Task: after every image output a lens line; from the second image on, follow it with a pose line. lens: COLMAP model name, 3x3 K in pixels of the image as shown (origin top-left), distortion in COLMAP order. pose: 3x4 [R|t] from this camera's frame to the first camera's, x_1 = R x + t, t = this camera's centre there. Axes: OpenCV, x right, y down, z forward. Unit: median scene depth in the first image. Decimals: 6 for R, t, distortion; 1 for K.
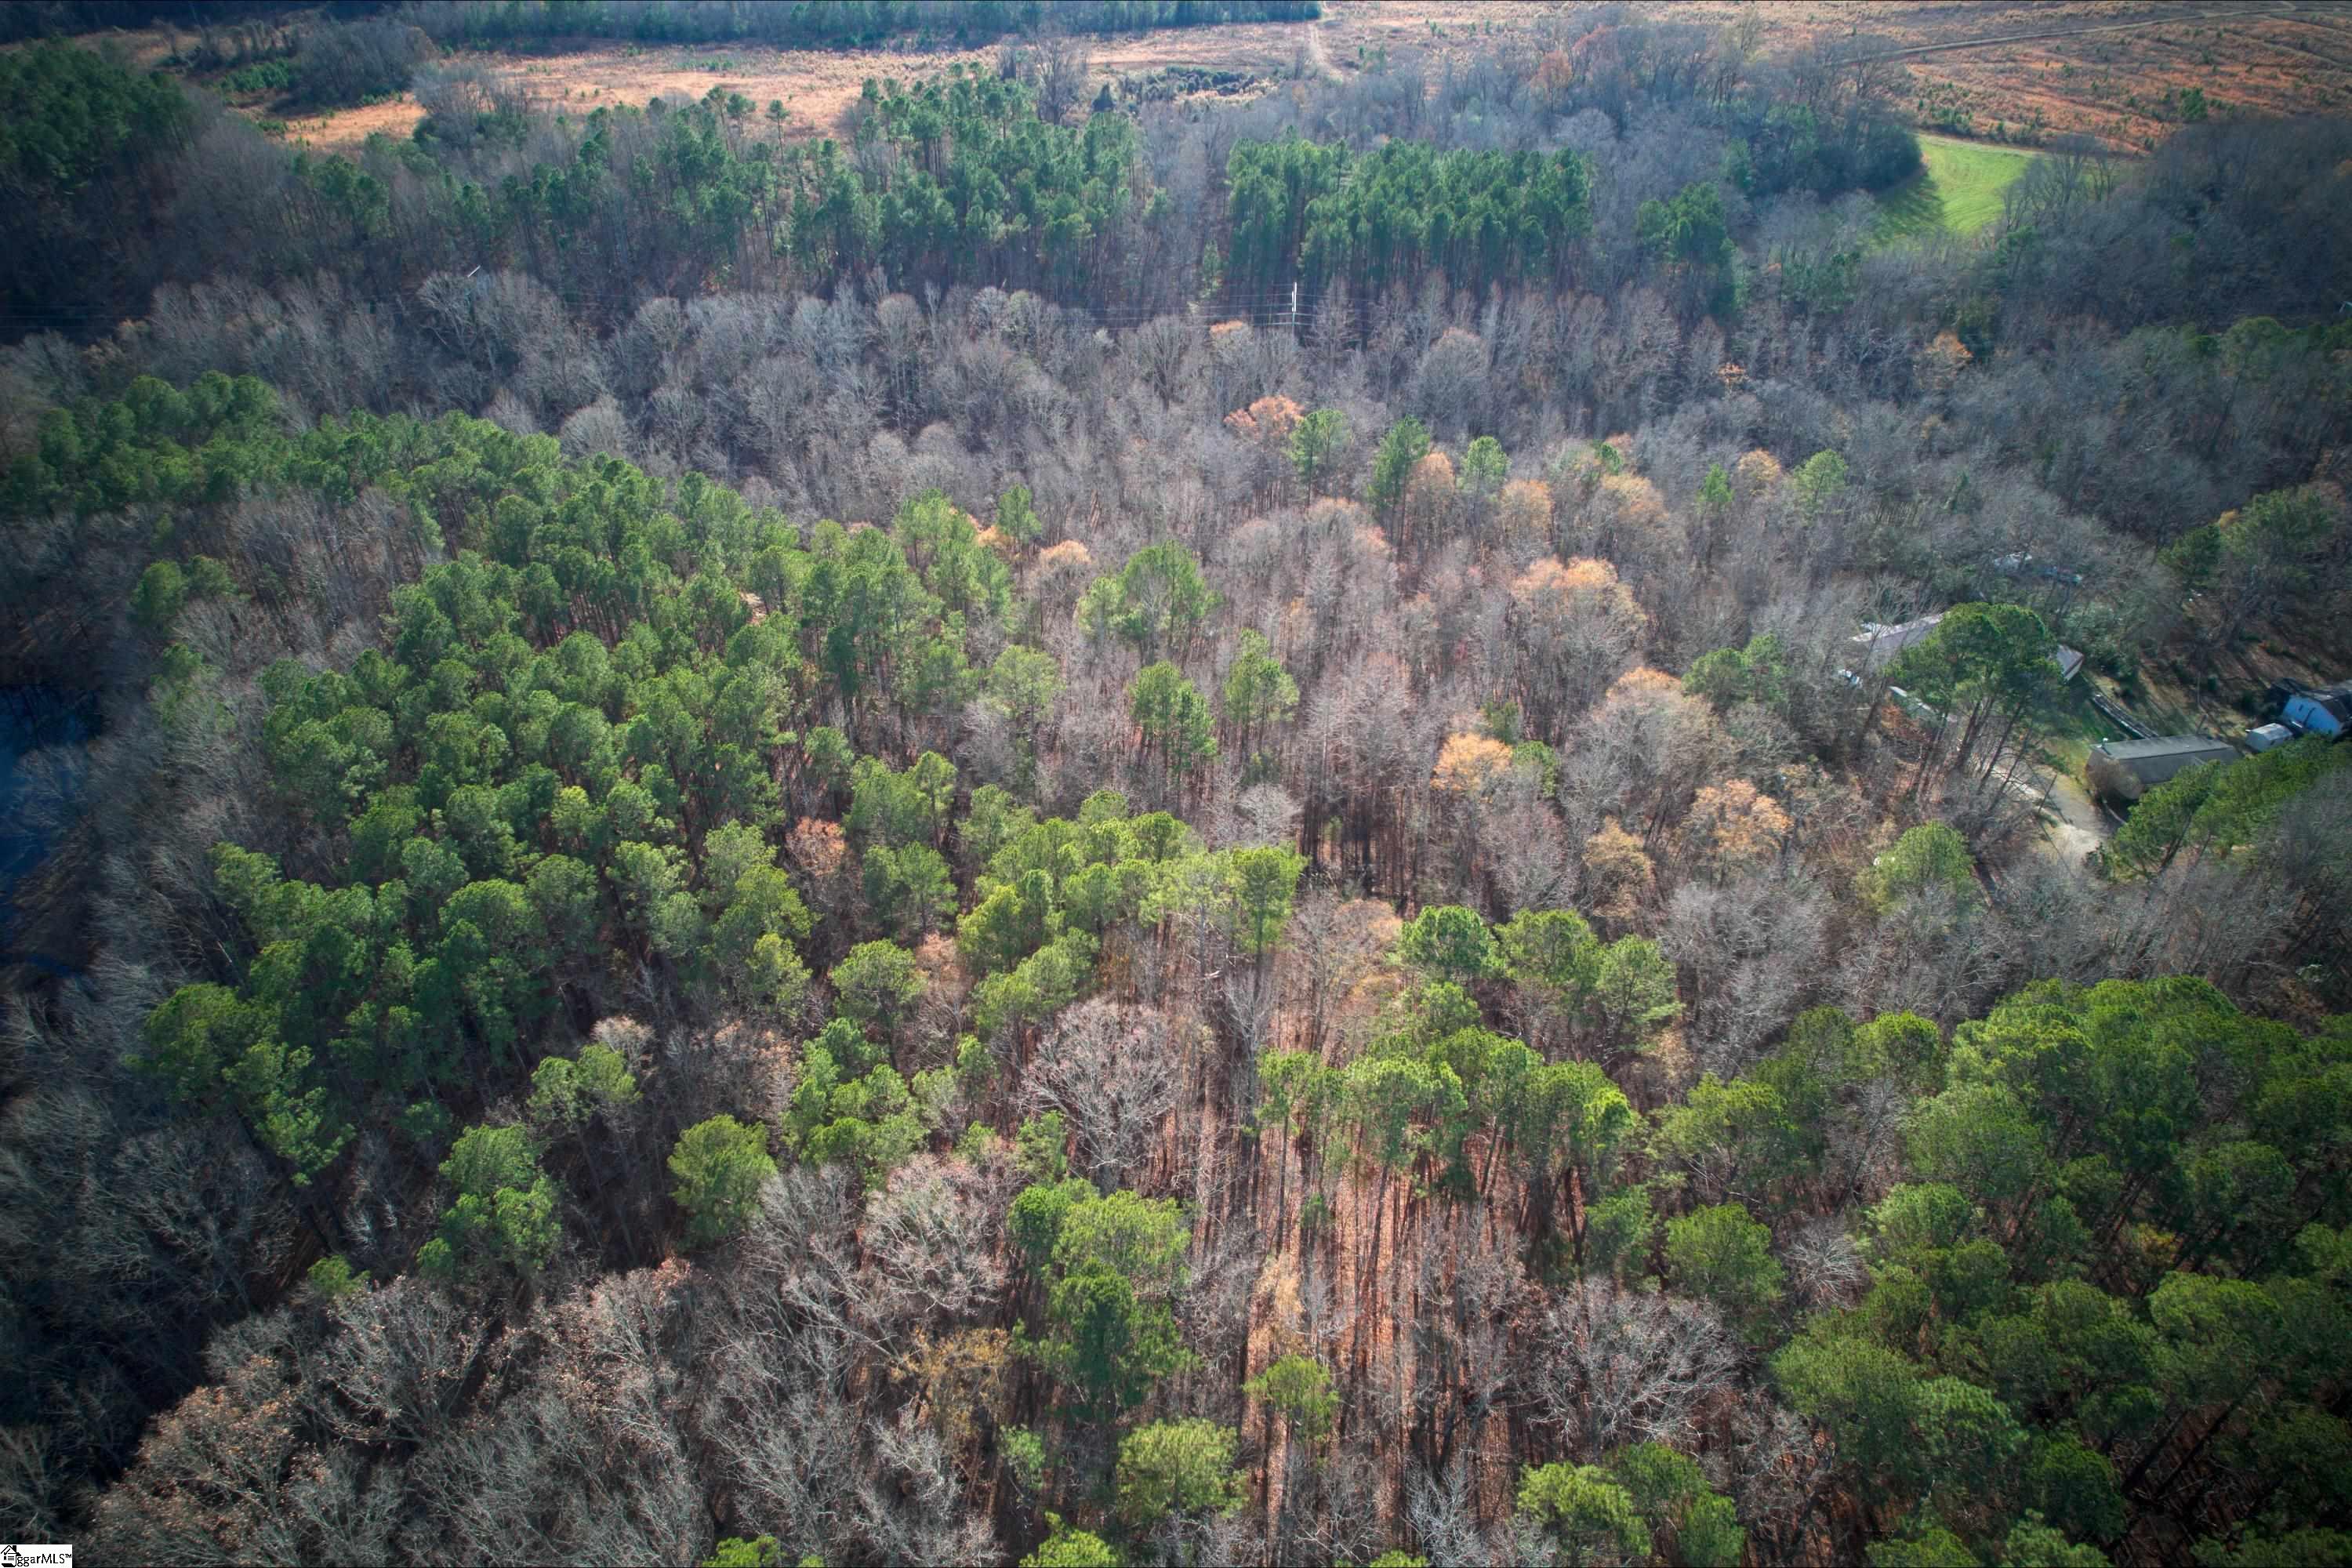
lens RADIAL K [[1521.0, 0, 1173.3], [0, 1521.0, 779.9], [0, 0, 1]] dist [-0.100316, 0.097502]
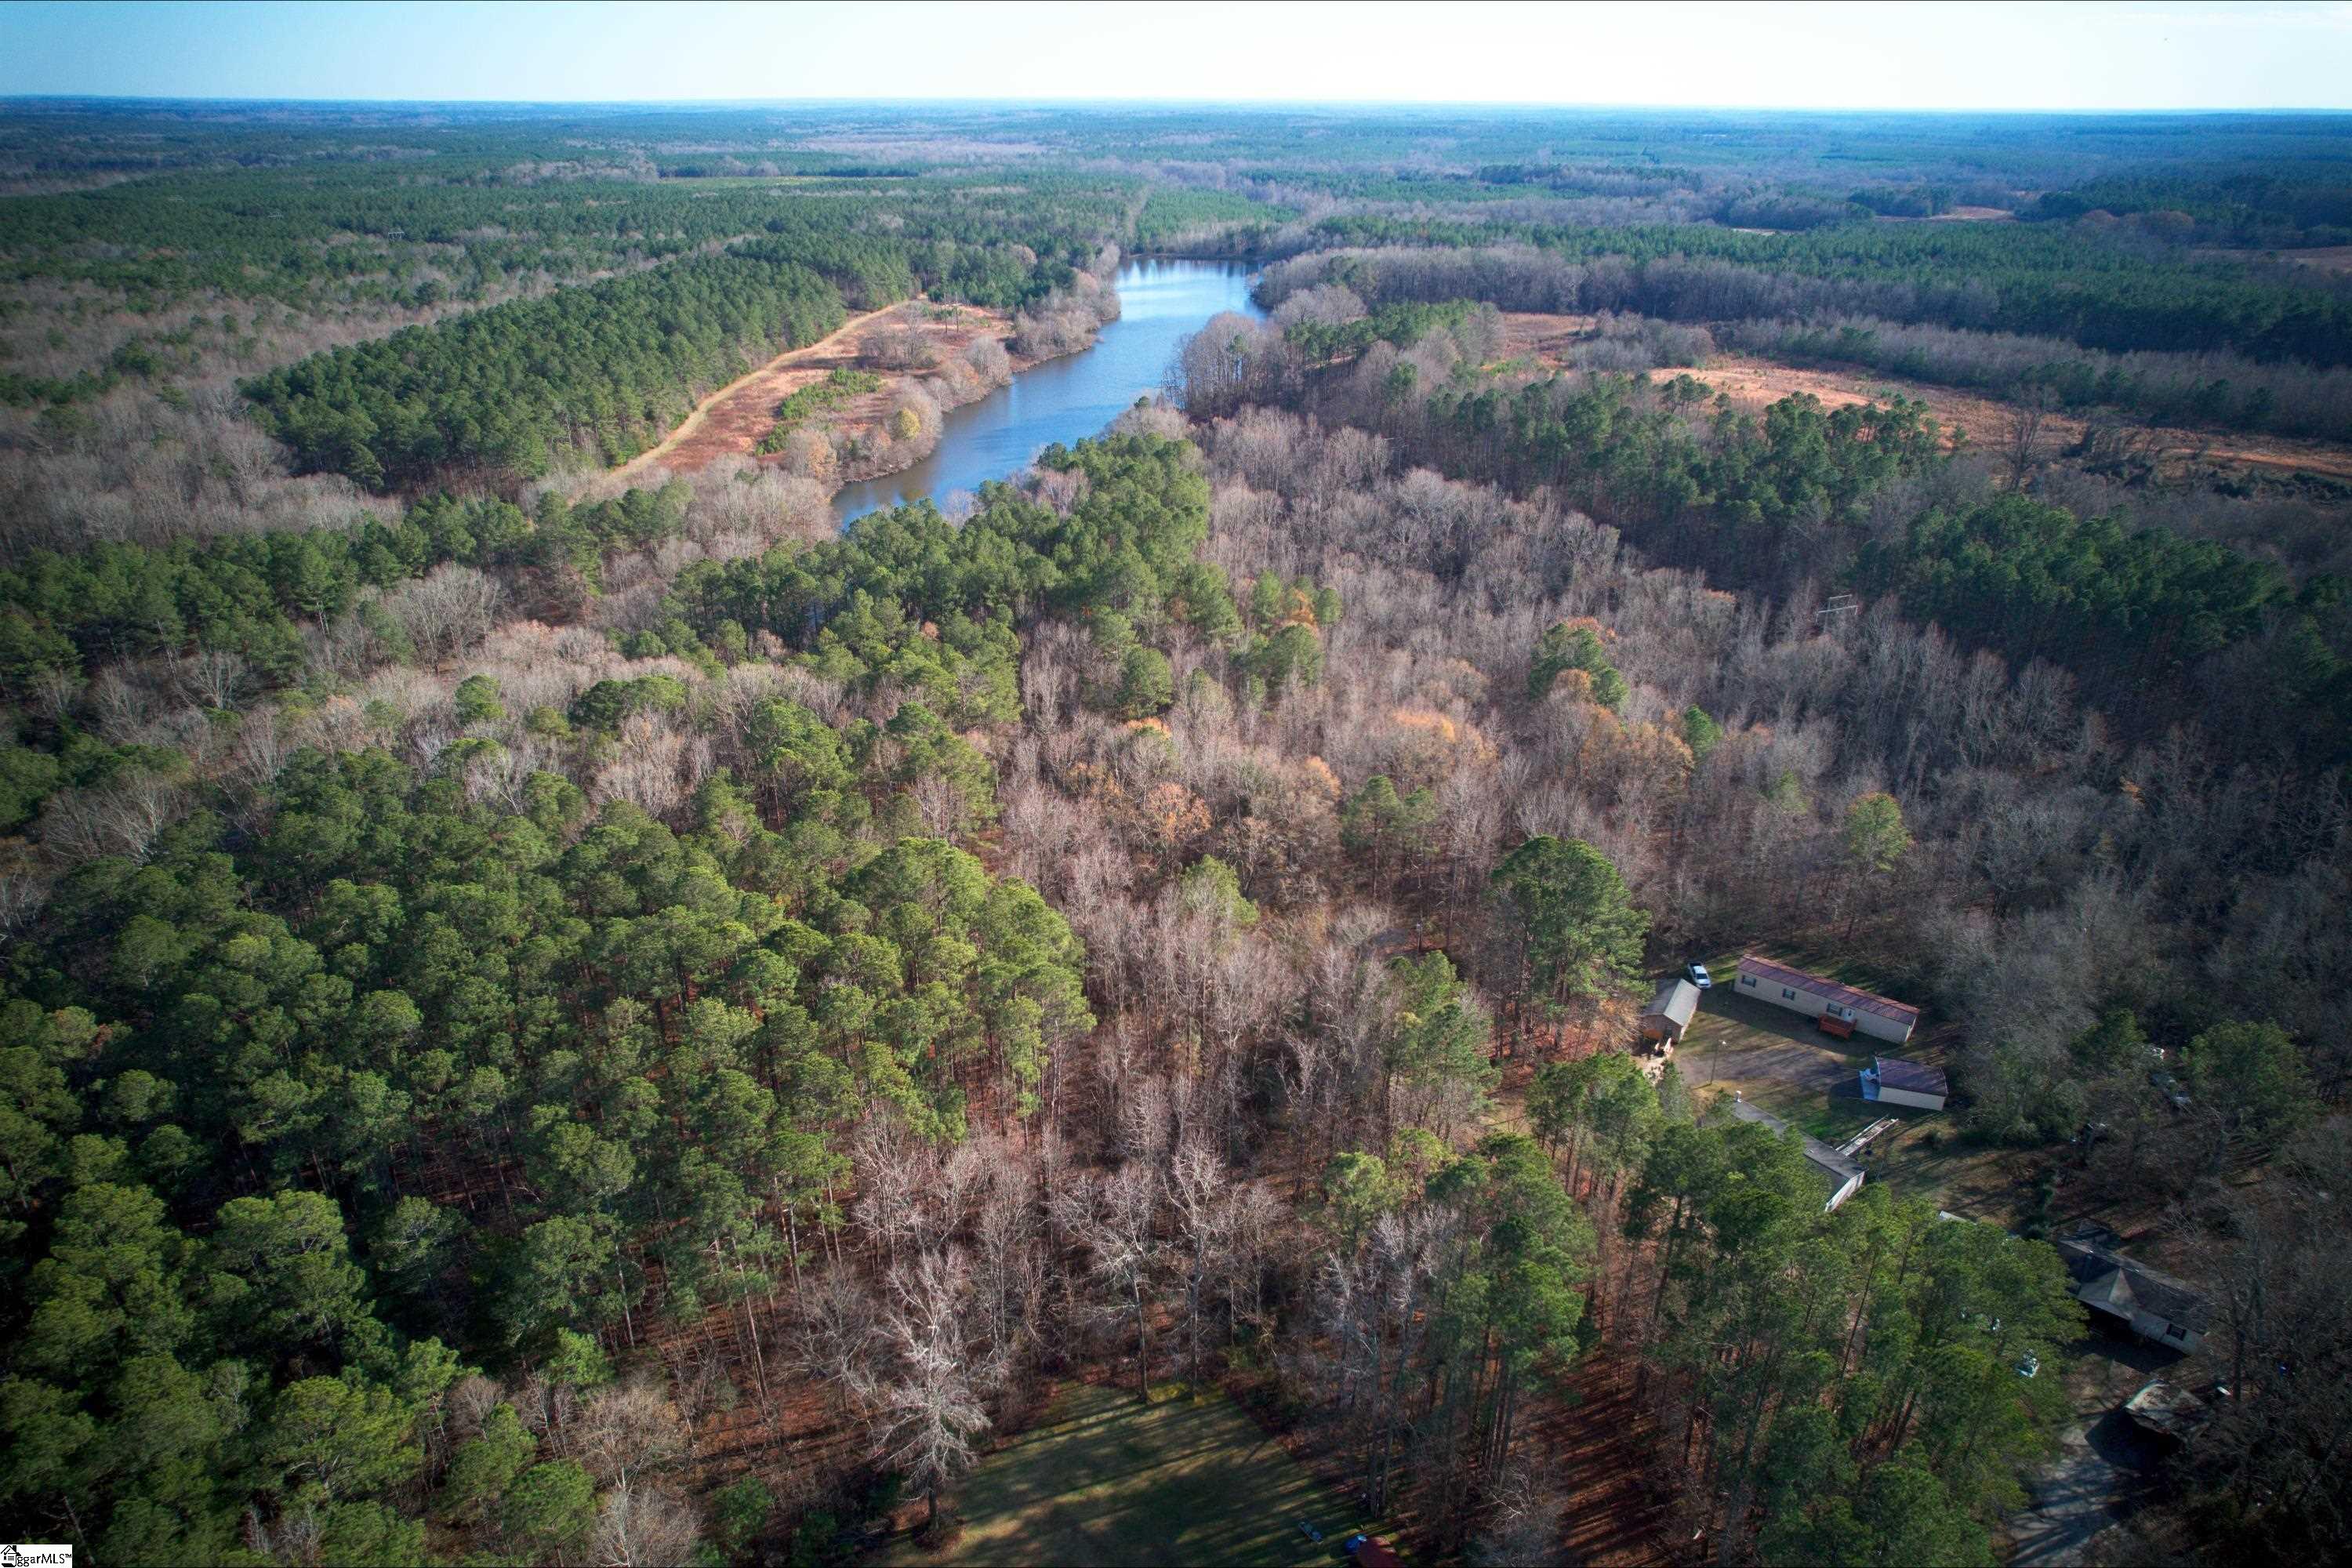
lens RADIAL K [[1513.6, 0, 1170.4], [0, 1513.6, 786.1], [0, 0, 1]] dist [-0.085124, 0.073252]
pose [[0.469469, 0.360715, -0.805906, 0.728127], [-0.521870, 0.849609, 0.076268, -0.047894], [0.712215, 0.384773, 0.587111, 0.102514]]
